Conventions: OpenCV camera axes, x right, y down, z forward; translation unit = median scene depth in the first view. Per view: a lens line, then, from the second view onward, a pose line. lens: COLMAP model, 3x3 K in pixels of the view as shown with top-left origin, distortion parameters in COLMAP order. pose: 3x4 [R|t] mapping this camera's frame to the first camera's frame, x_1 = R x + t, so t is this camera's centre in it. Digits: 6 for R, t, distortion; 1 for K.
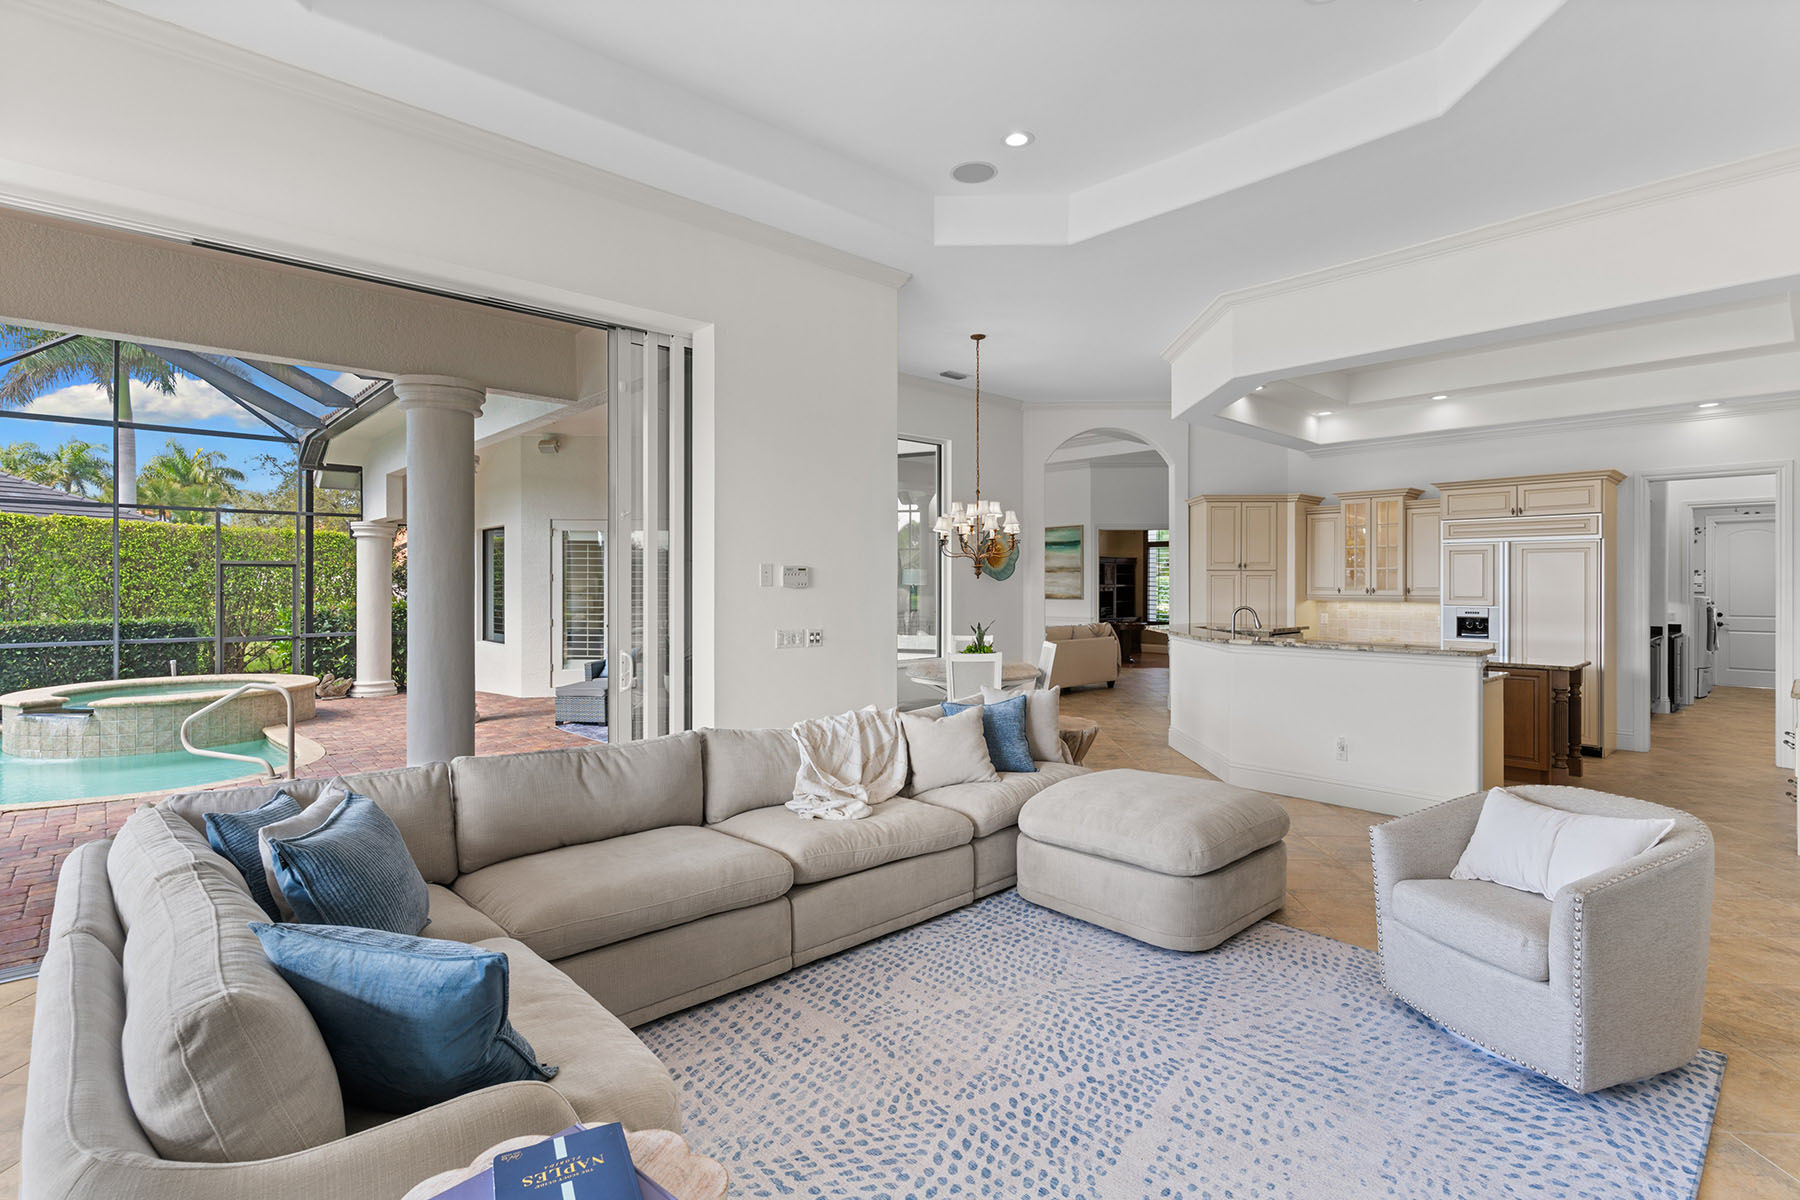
lens RADIAL K [[852.5, 0, 900.0], [0, 852.5, 600.0], [0, 0, 1]] dist [-0.001373, 0.000278]
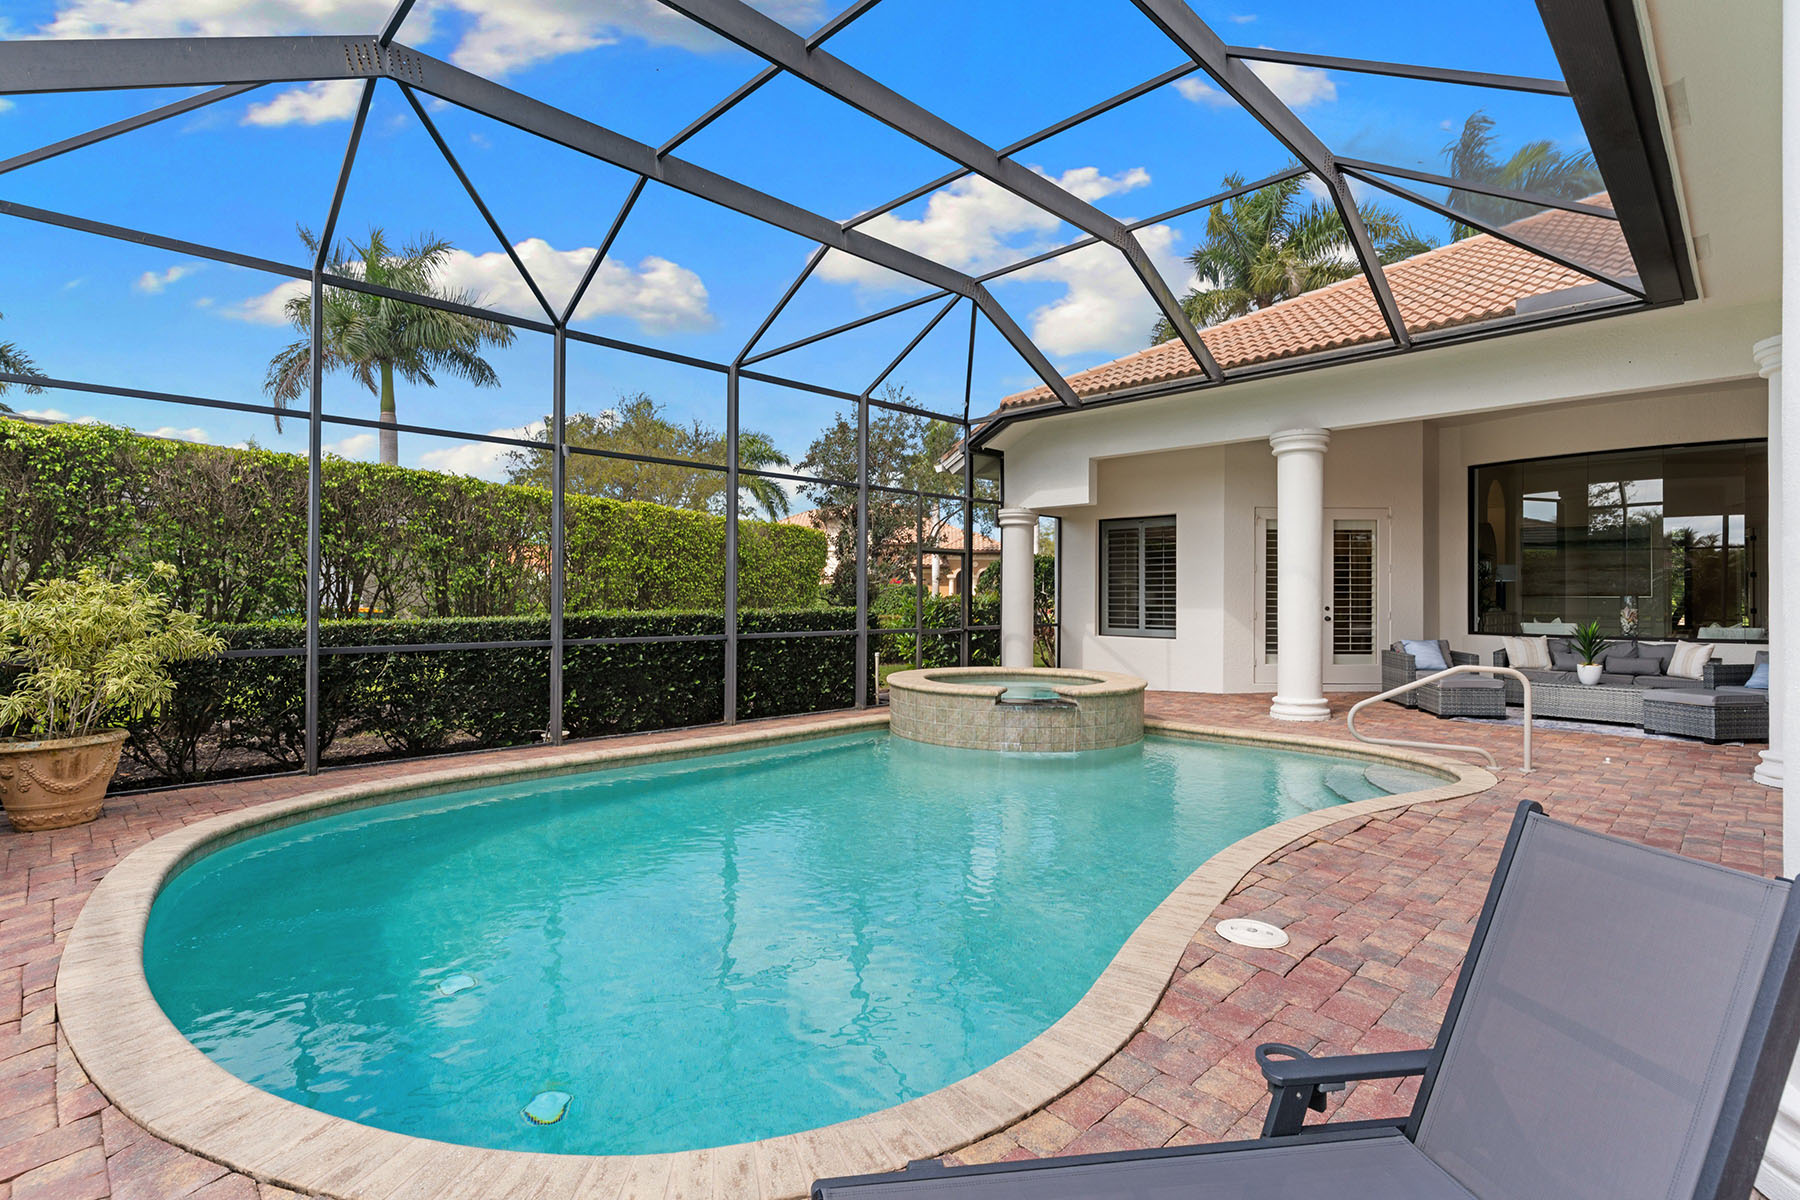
lens RADIAL K [[852.5, 0, 900.0], [0, 852.5, 600.0], [0, 0, 1]] dist [-0.001373, 0.000278]
pose [[0.999531, 0.004842, 0.030246, -1.963917], [-0.004337, 0.999850, -0.016746, 0.064148], [-0.030322, 0.016607, 0.999402, 0.141456]]
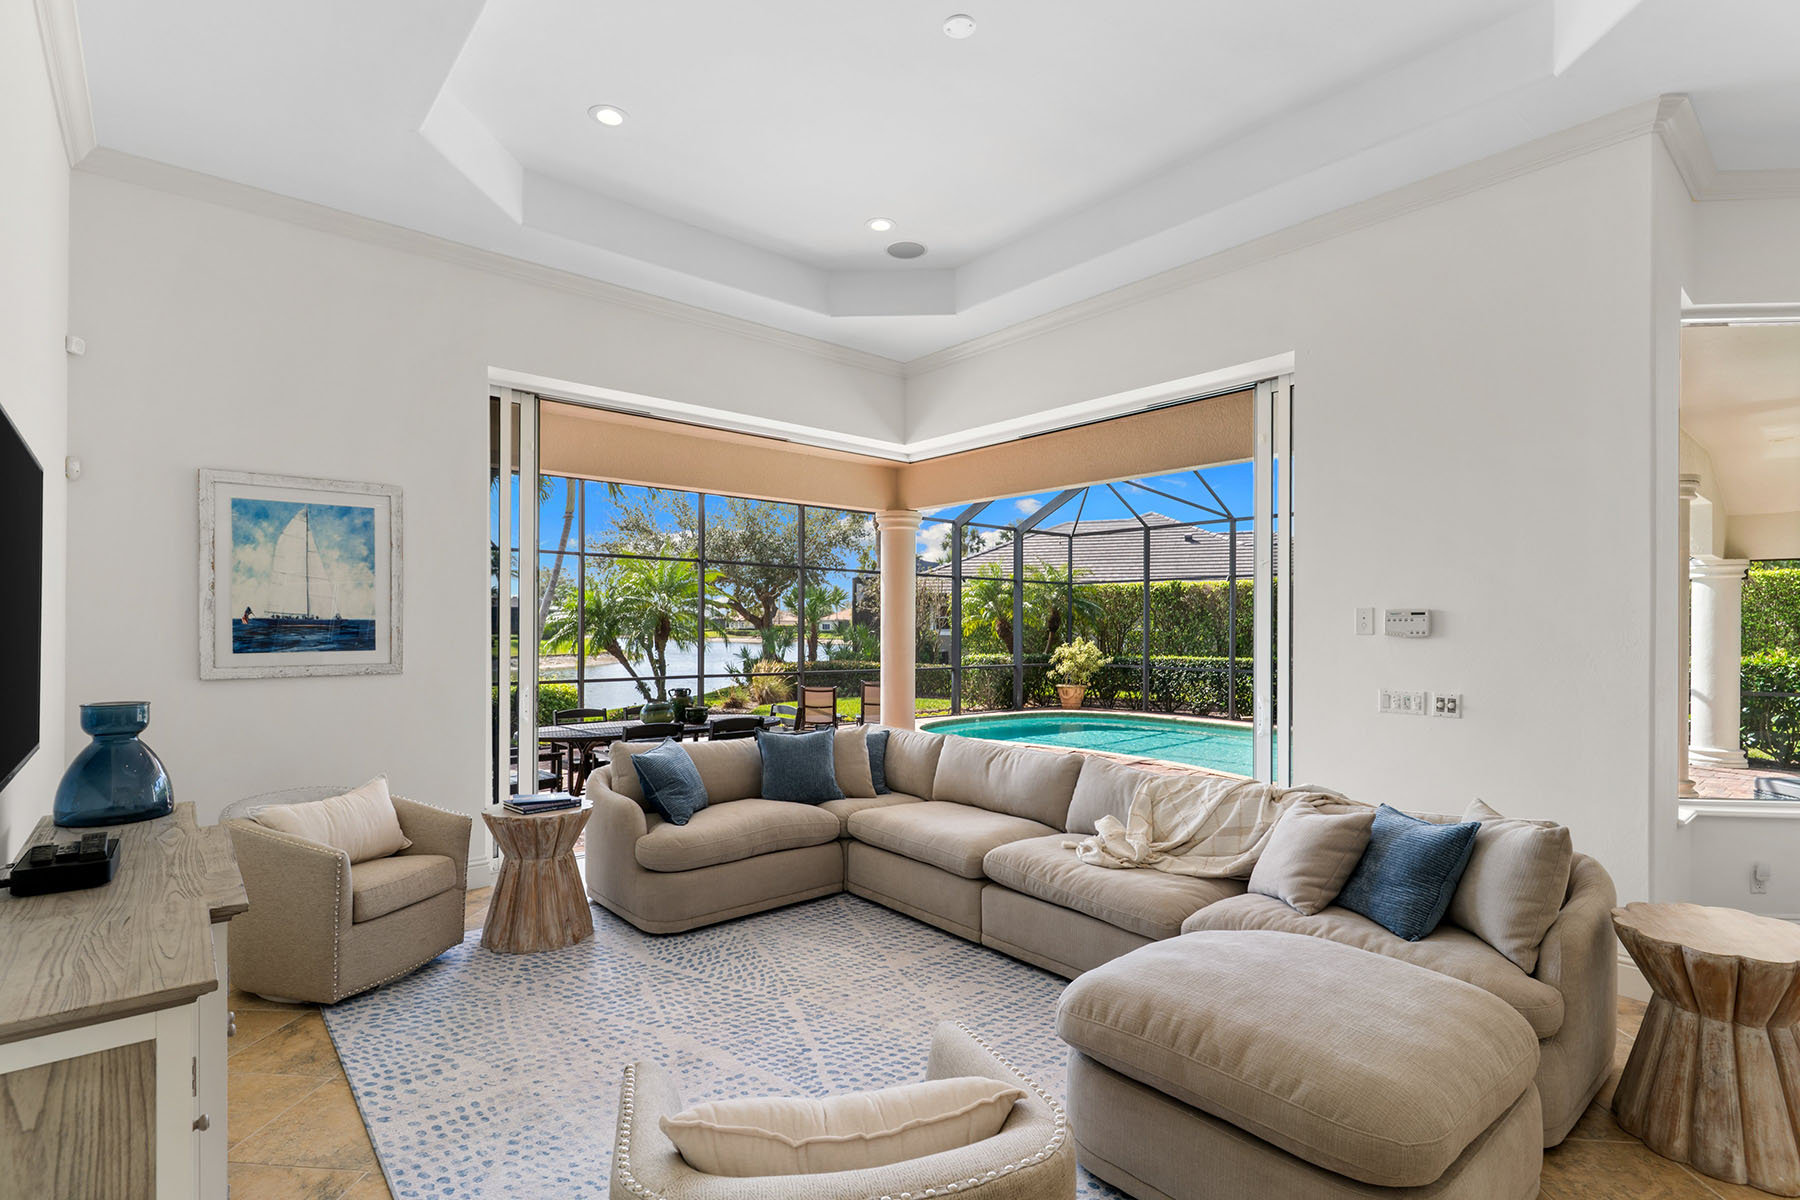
lens RADIAL K [[852.5, 0, 900.0], [0, 852.5, 600.0], [0, 0, 1]] dist [-0.001373, 0.000278]
pose [[-0.033344, -0.033620, -0.998878, 0.673626], [-0.022784, 0.999200, -0.032871, -0.012749], [0.999184, 0.021662, -0.034083, 0.546647]]
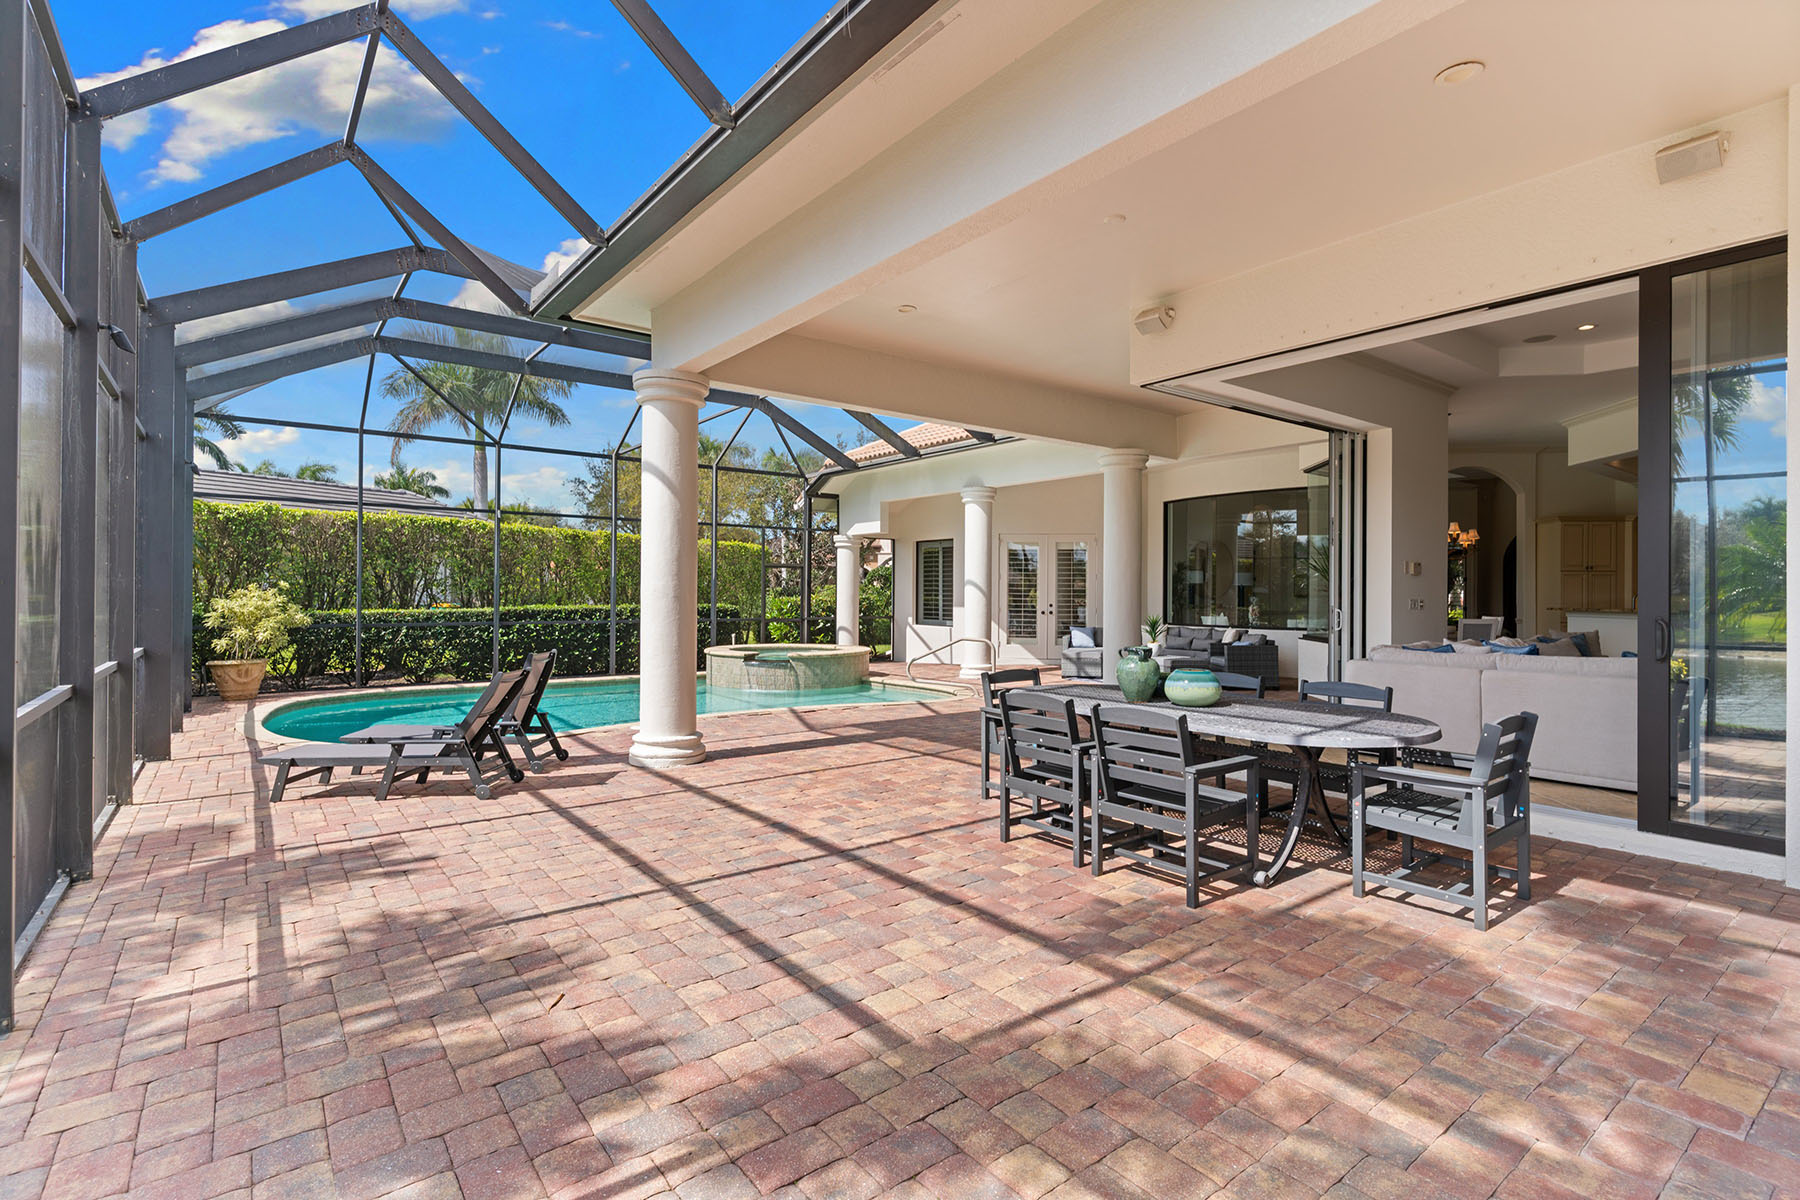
lens RADIAL K [[852.5, 0, 900.0], [0, 852.5, 600.0], [0, 0, 1]] dist [-0.001373, 0.000278]
pose [[0.994881, 0.006408, -0.100846, -1.006779], [-0.007788, 0.999881, -0.013288, 0.070436], [0.100749, 0.014006, 0.994813, -0.843981]]
